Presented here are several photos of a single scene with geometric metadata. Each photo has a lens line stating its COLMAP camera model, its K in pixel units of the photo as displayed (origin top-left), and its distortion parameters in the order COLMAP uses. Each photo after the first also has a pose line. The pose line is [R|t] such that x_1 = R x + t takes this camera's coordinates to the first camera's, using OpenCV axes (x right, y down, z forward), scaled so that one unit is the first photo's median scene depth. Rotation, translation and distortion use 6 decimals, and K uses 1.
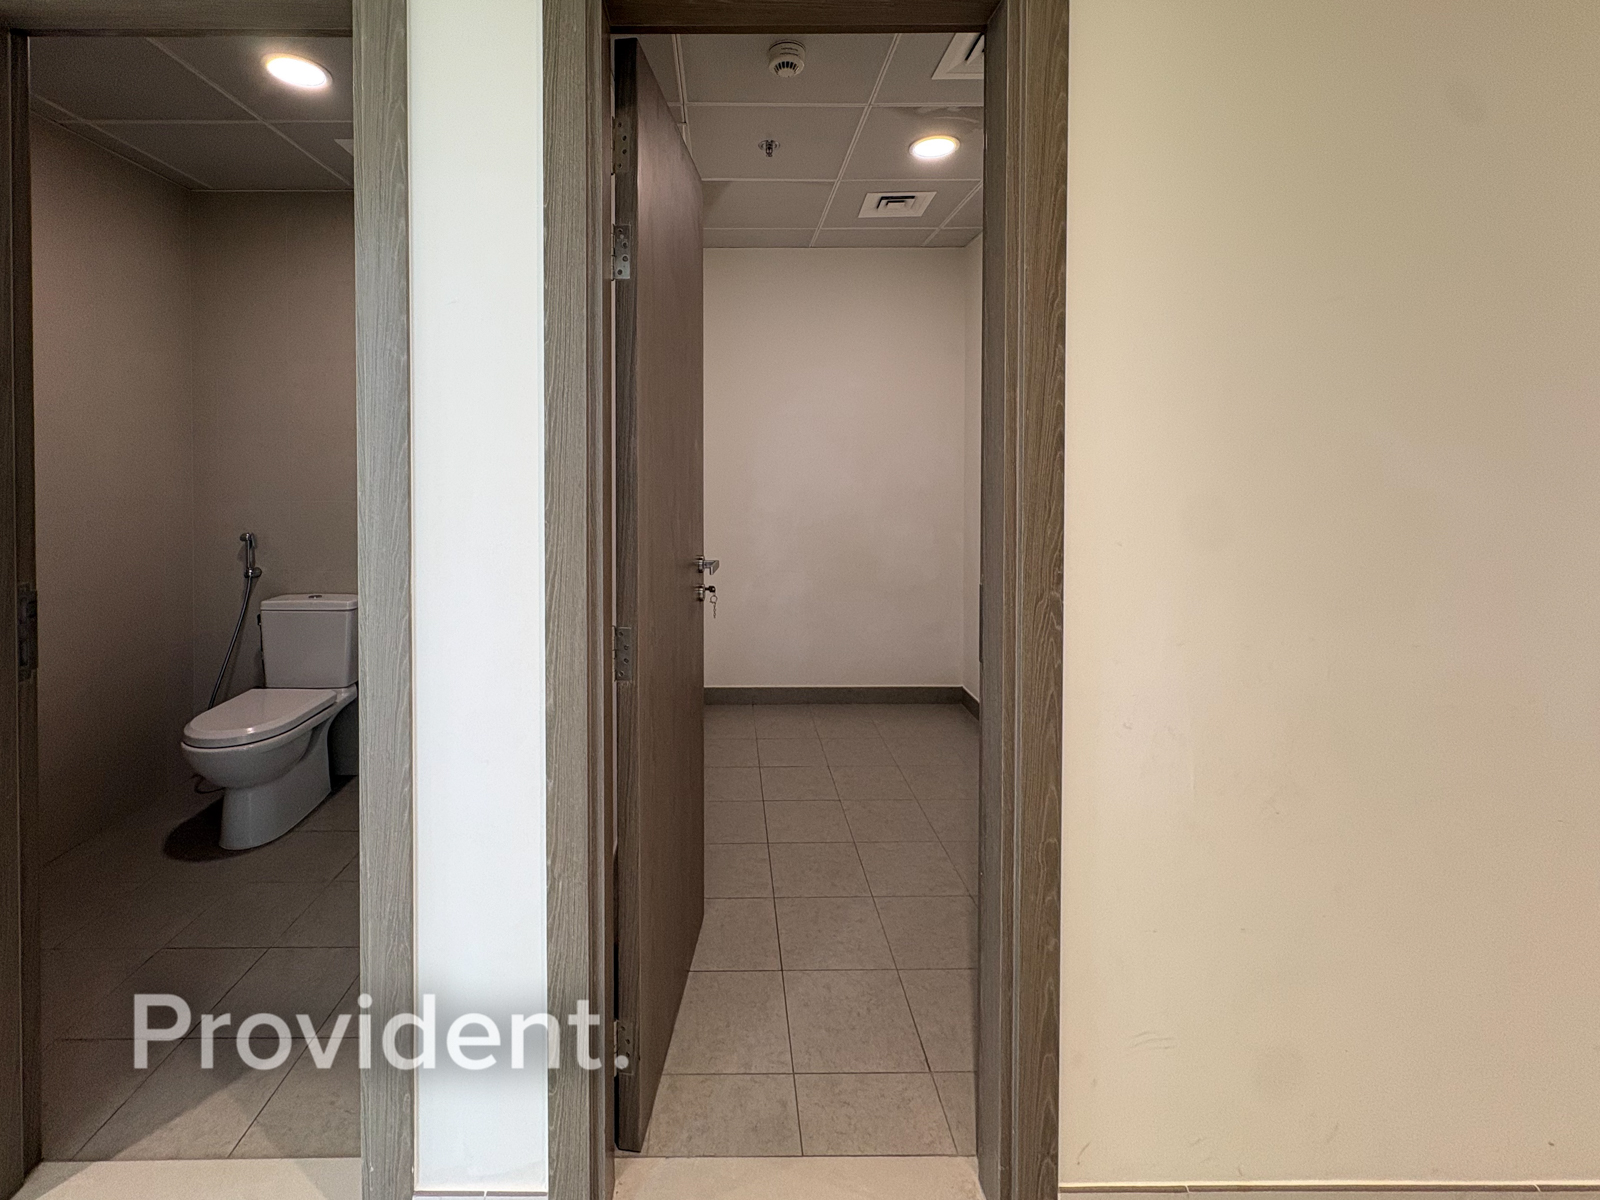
lens RADIAL K [[643.6, 0, 790.7], [0, 643.6, 578.8], [0, 0, 1]] dist [-0.001261, -0.000010]
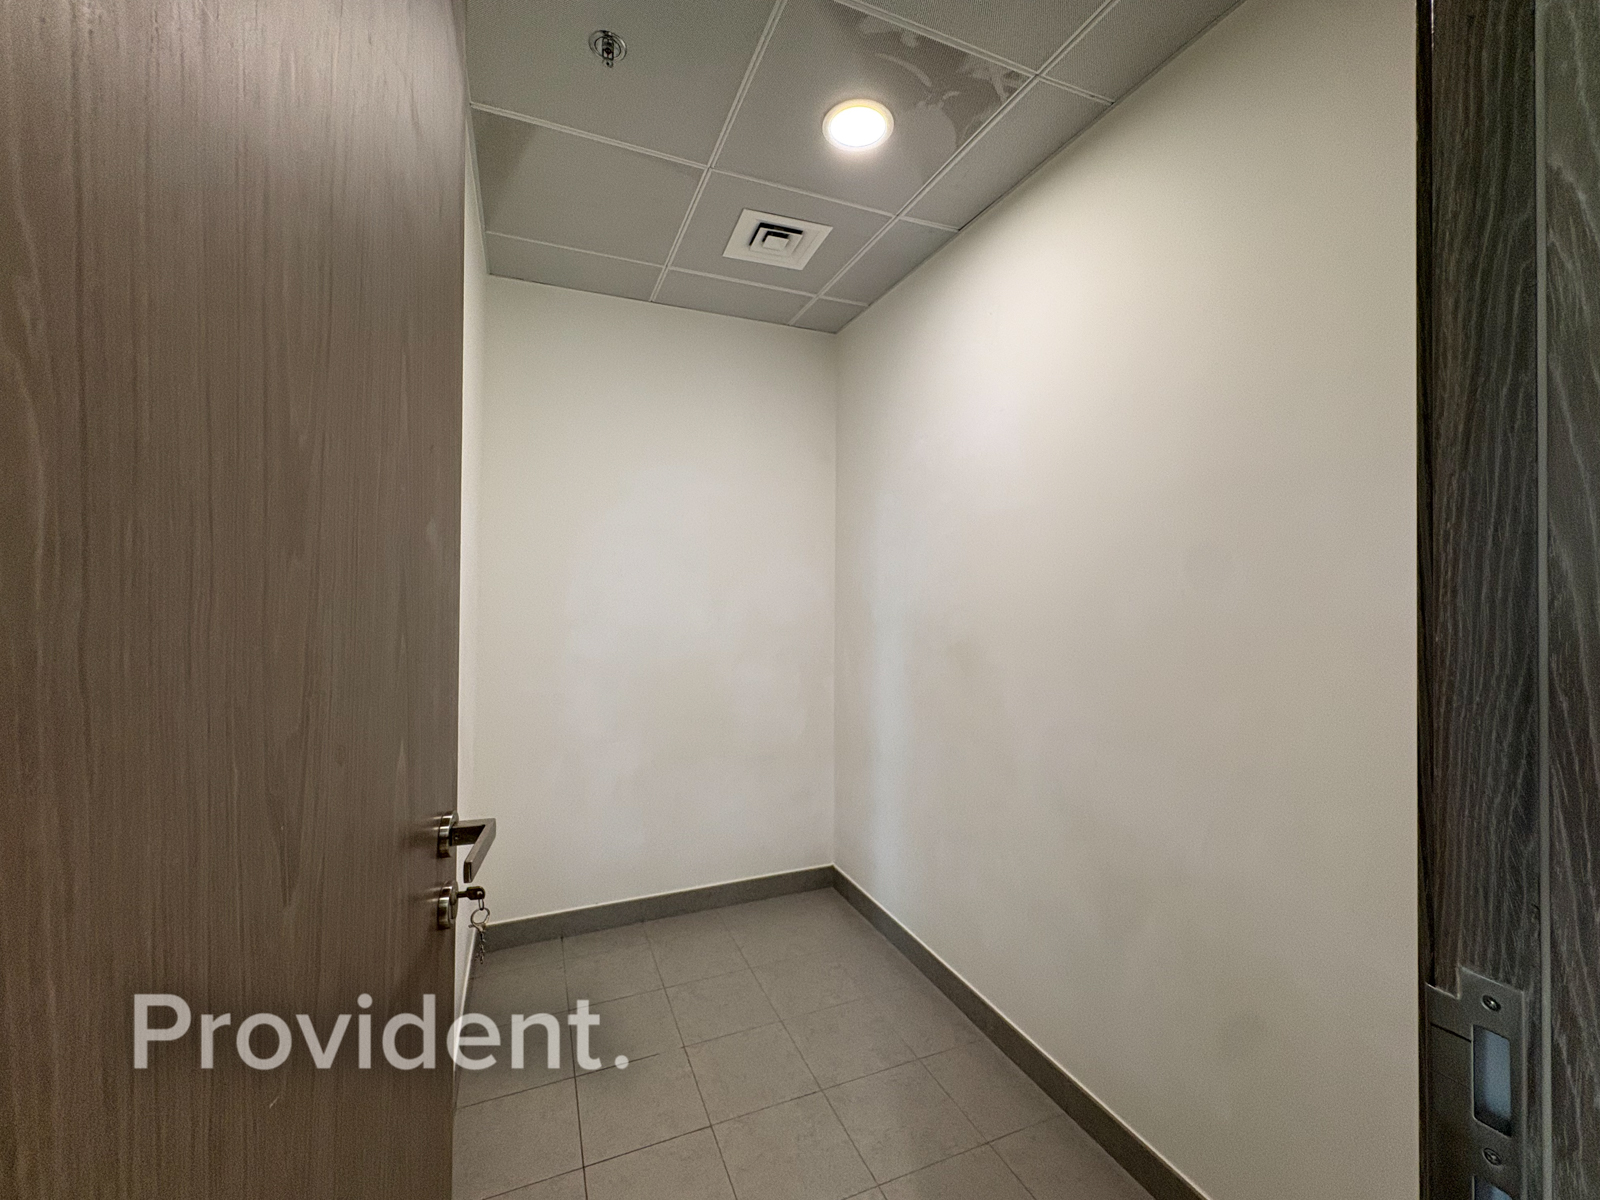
lens RADIAL K [[643.6, 0, 790.7], [0, 643.6, 578.8], [0, 0, 1]] dist [-0.001261, -0.000010]
pose [[0.956563, -0.008090, 0.291415, -0.038068], [0.068354, 0.977973, -0.197221, -0.063152], [-0.283401, 0.208573, 0.936046, 0.402426]]
